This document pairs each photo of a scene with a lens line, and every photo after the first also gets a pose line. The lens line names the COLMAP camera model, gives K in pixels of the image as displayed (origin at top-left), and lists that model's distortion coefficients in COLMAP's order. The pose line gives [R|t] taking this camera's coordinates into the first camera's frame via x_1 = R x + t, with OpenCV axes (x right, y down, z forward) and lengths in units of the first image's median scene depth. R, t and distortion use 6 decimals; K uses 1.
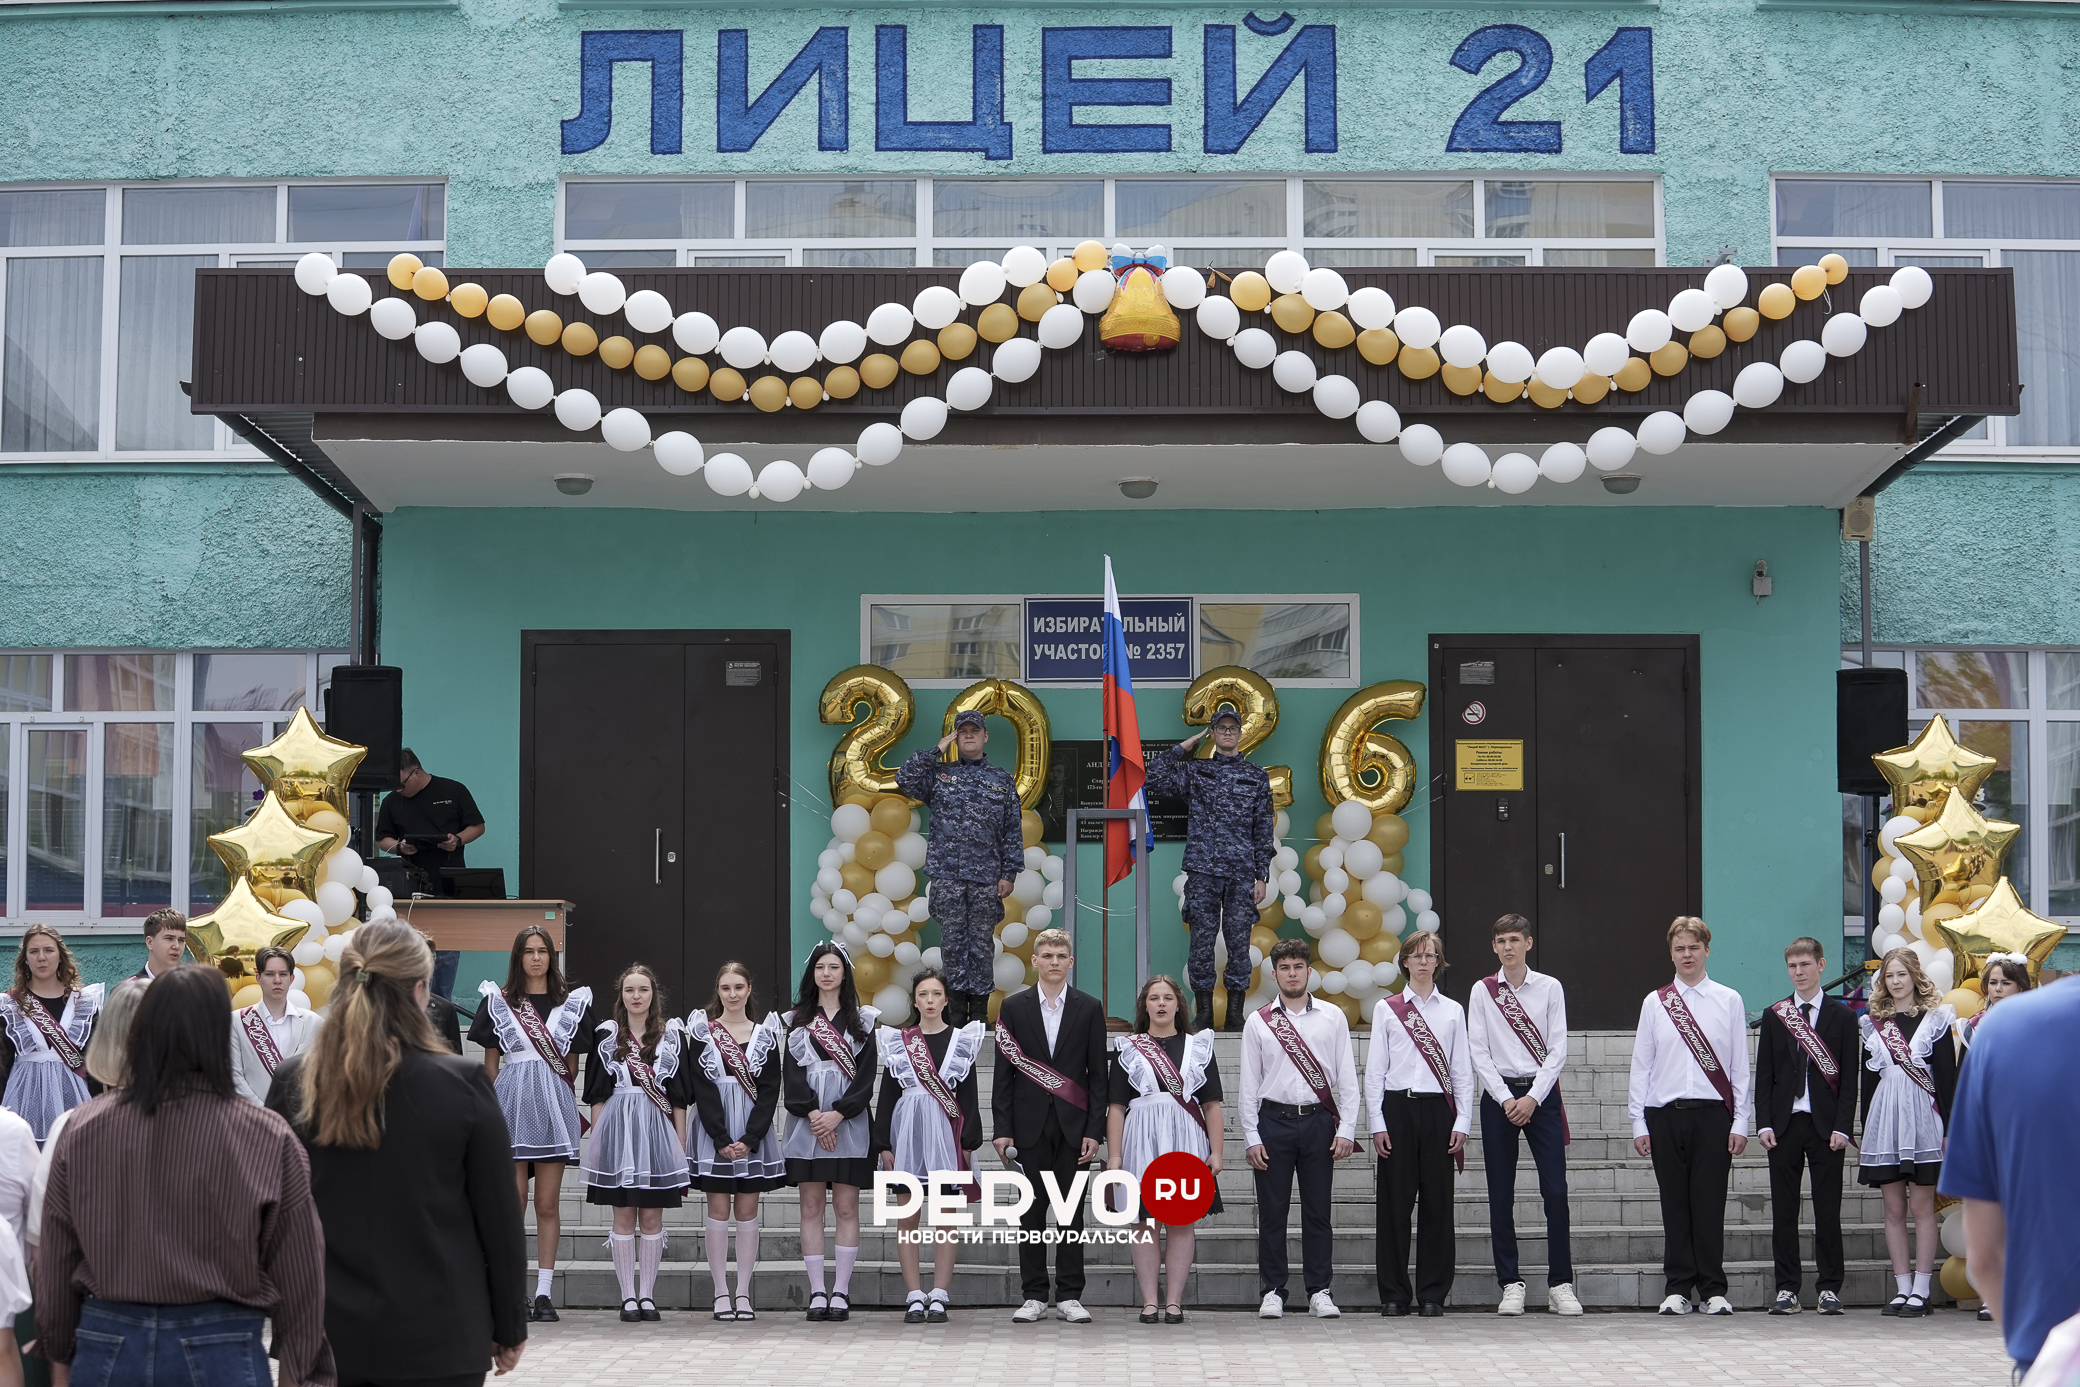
lens RADIAL K [[4436.2, 0, 1040.8], [0, 4436.2, 681.6], [0, 0, 1]] dist [-0.250426, 0.000000]
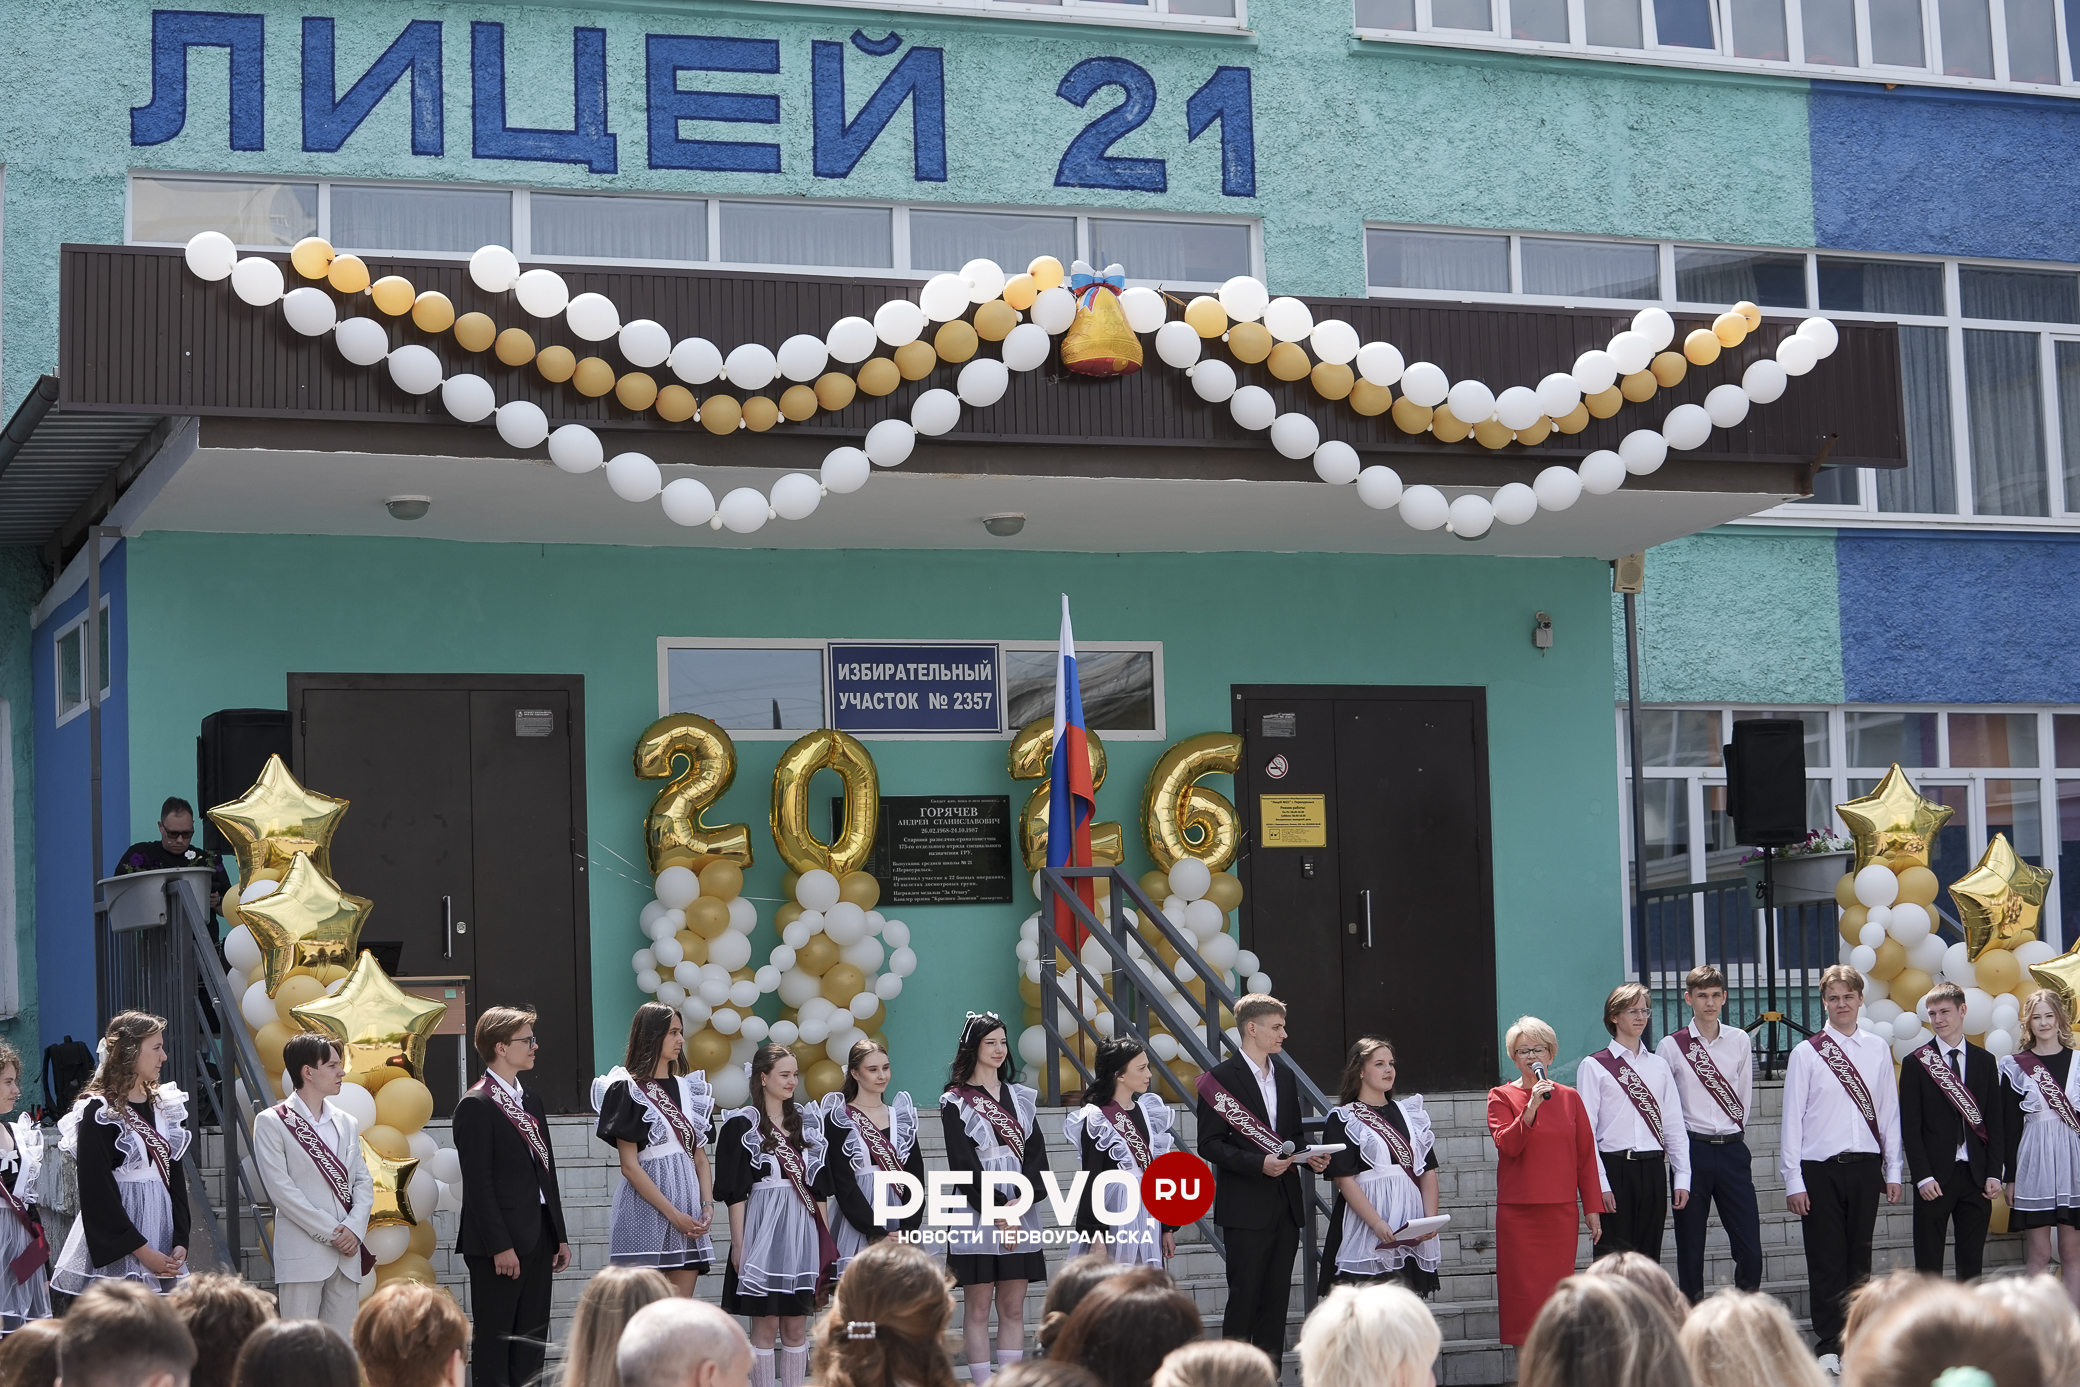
lens RADIAL K [[4436.2, 0, 1049.0], [0, 4436.2, 621.0], [0, 0, 1]] dist [-0.250426, 0.000000]
pose [[0.924828, 0.011412, 0.380215, -0.314653], [0.000518, 0.999511, -0.031259, 0.005573], [-0.380386, 0.029106, 0.924370, 0.127120]]
